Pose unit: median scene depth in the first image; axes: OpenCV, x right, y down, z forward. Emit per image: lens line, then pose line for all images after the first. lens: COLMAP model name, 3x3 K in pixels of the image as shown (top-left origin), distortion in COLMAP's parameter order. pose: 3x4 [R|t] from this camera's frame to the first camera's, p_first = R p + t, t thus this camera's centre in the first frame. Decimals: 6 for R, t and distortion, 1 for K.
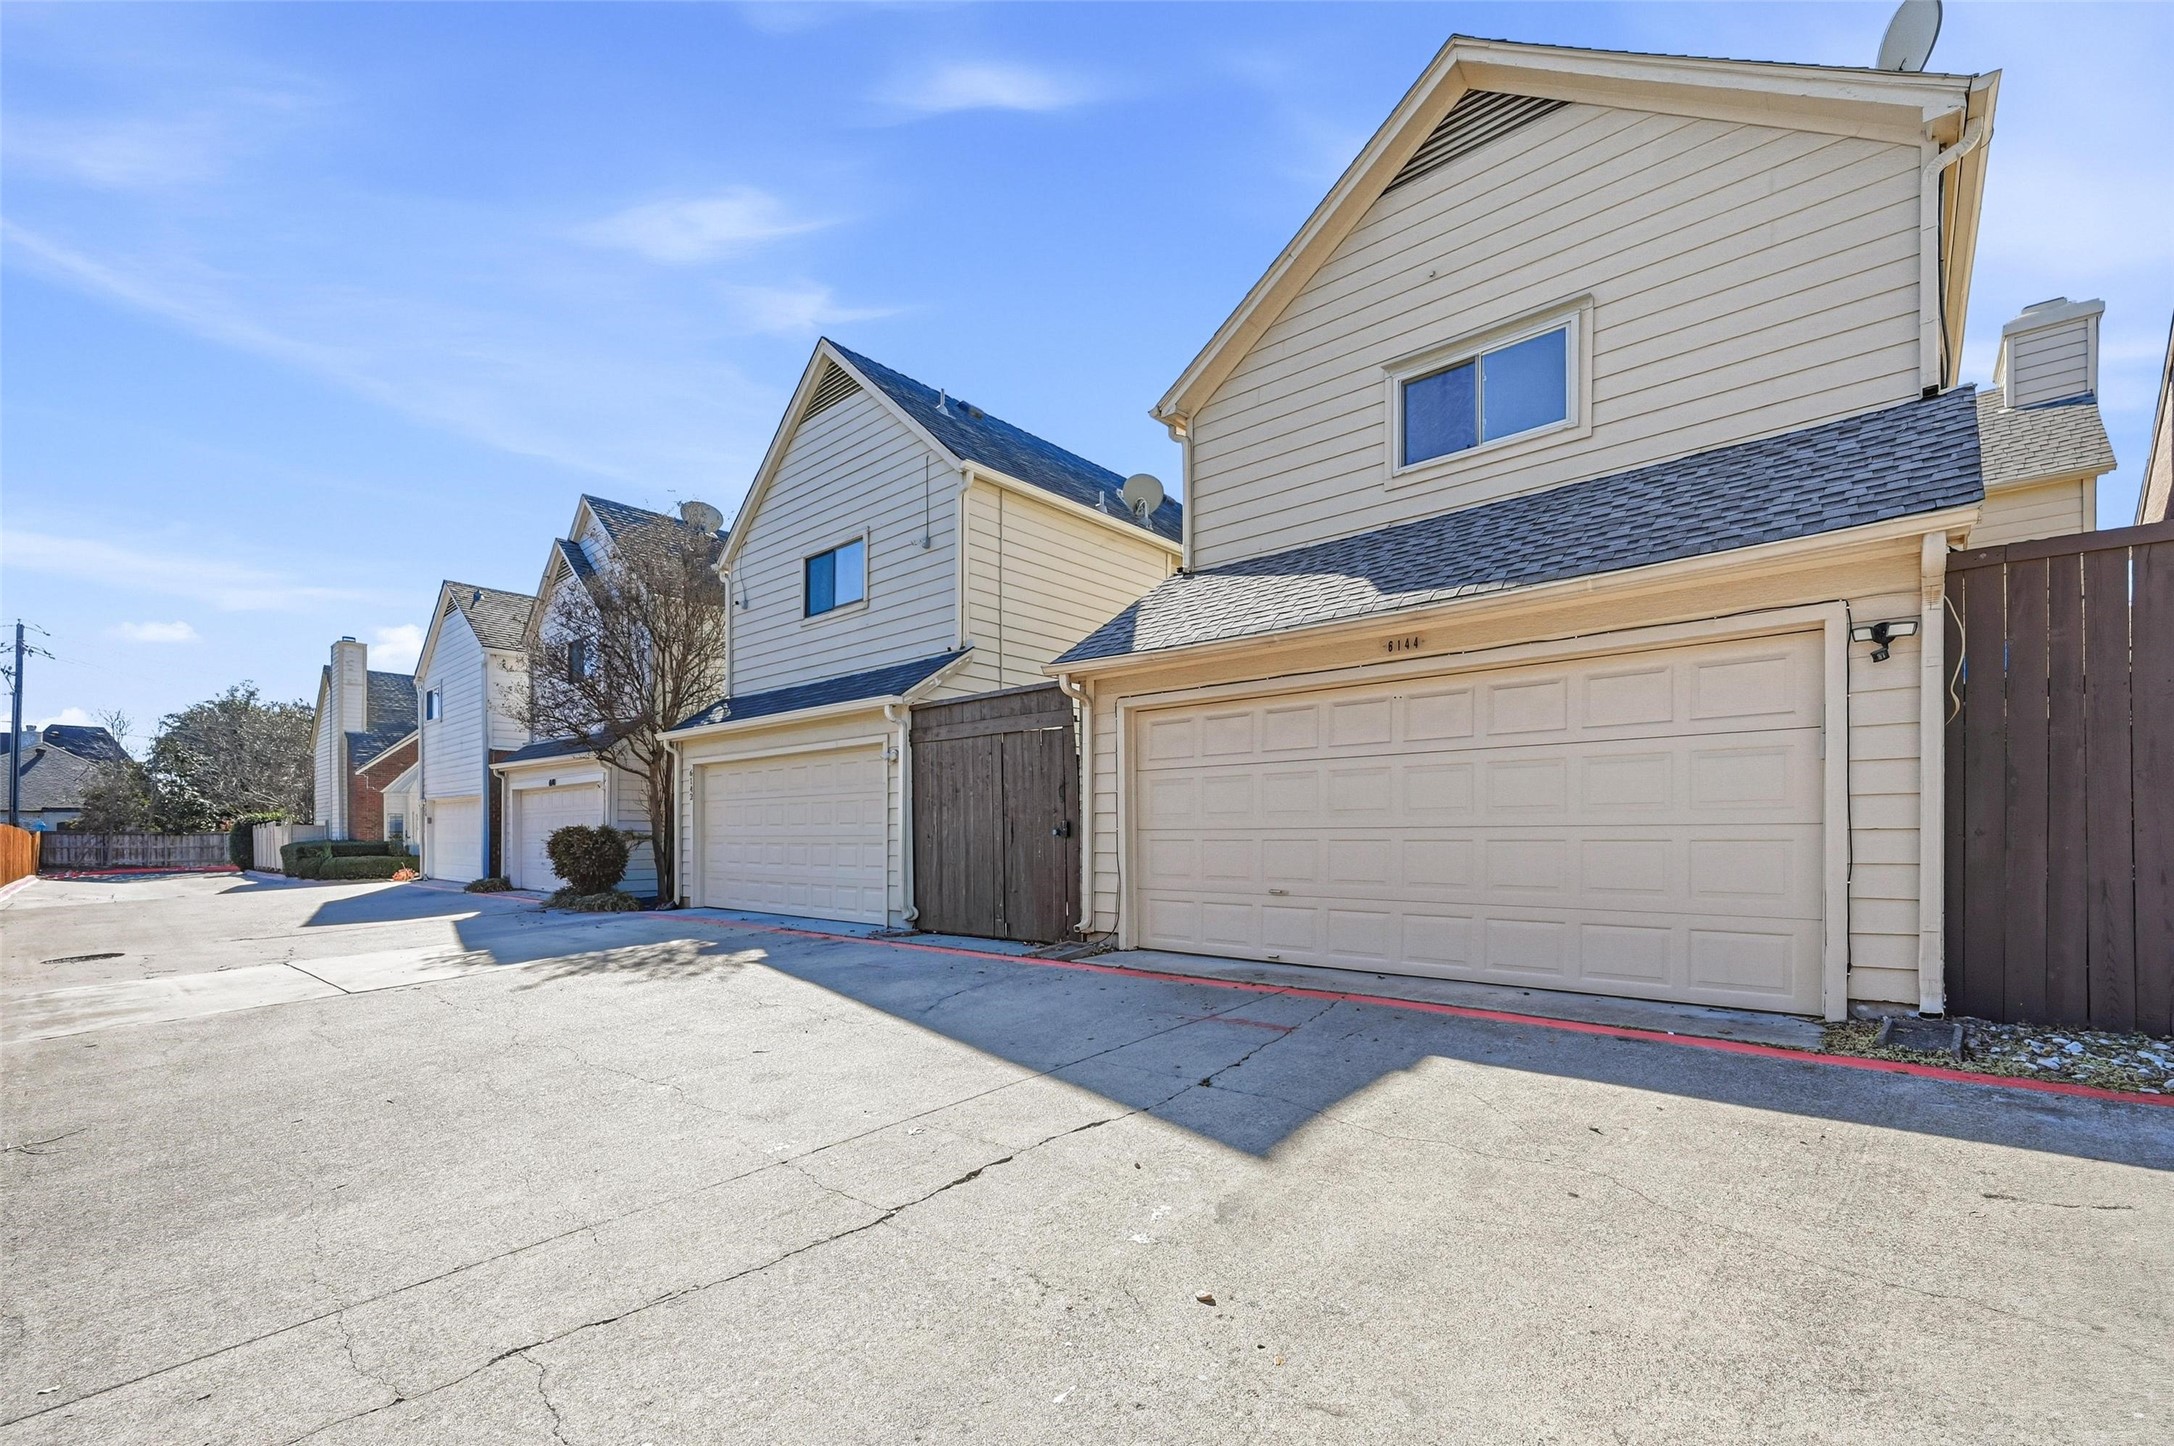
lens RADIAL K [[893.4, 0, 1087.8], [0, 893.4, 834.7], [0, 0, 1]] dist [0.000304, 0.000253]
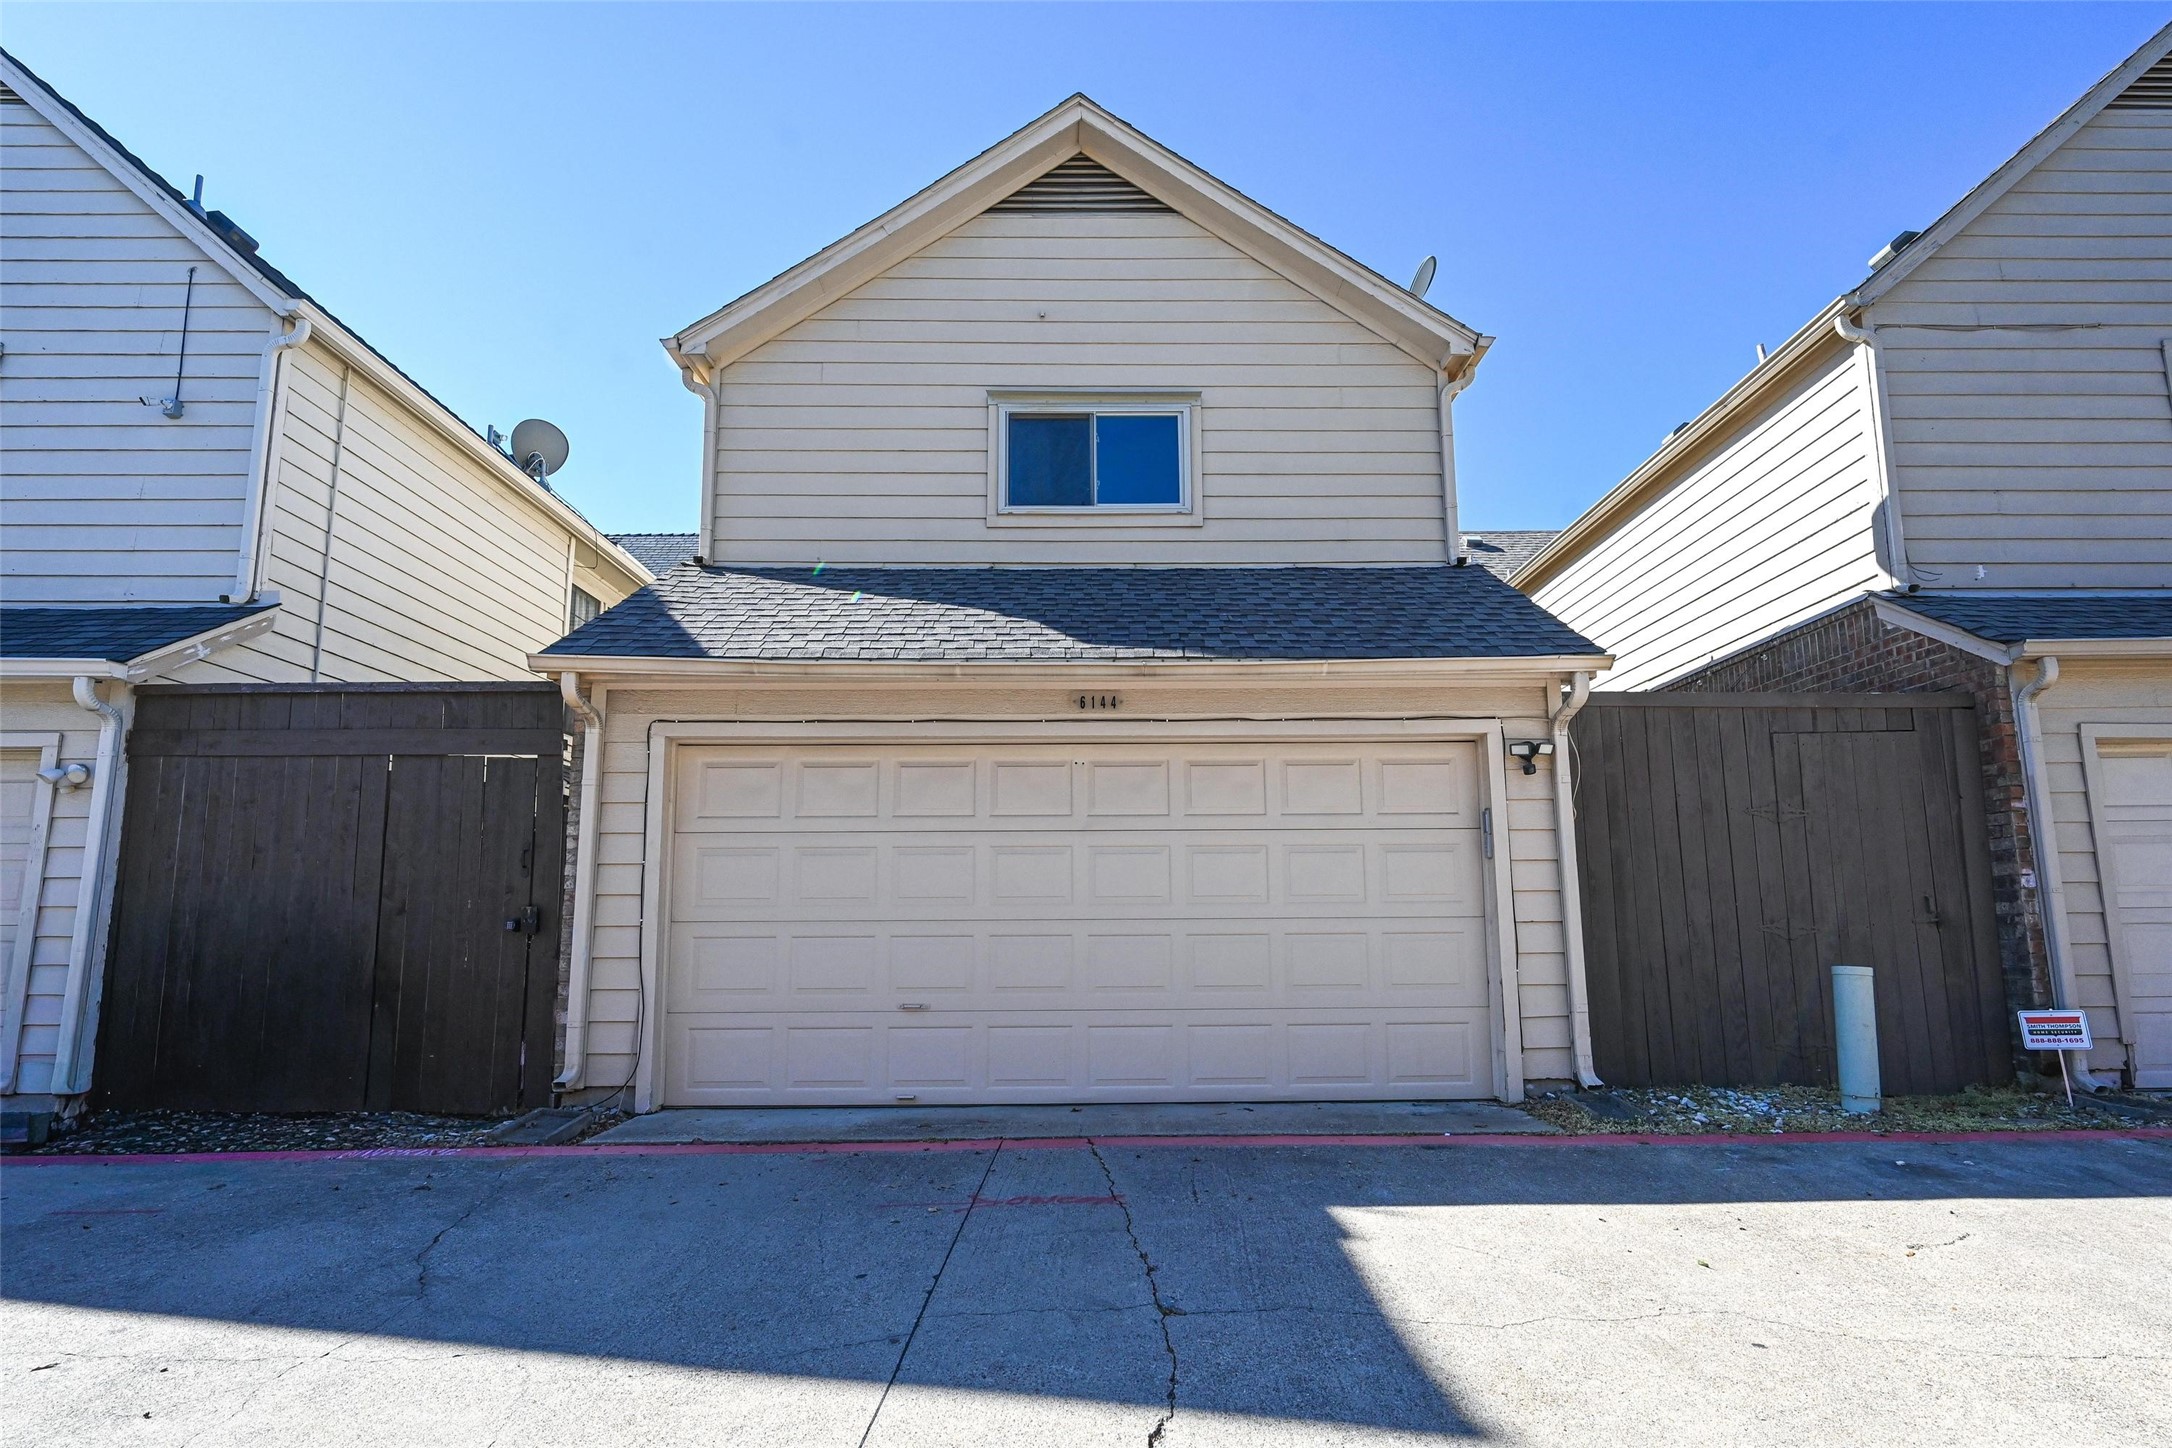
lens RADIAL K [[1024.0, 0, 1093.2], [0, 1024.0, 790.9], [0, 0, 1]] dist [0.000072, 0.000165]
pose [[0.742817, 0.088506, 0.663619, -0.226578], [0.002859, 0.990795, -0.135340, 0.001897], [-0.669489, 0.102430, 0.735726, 0.231850]]
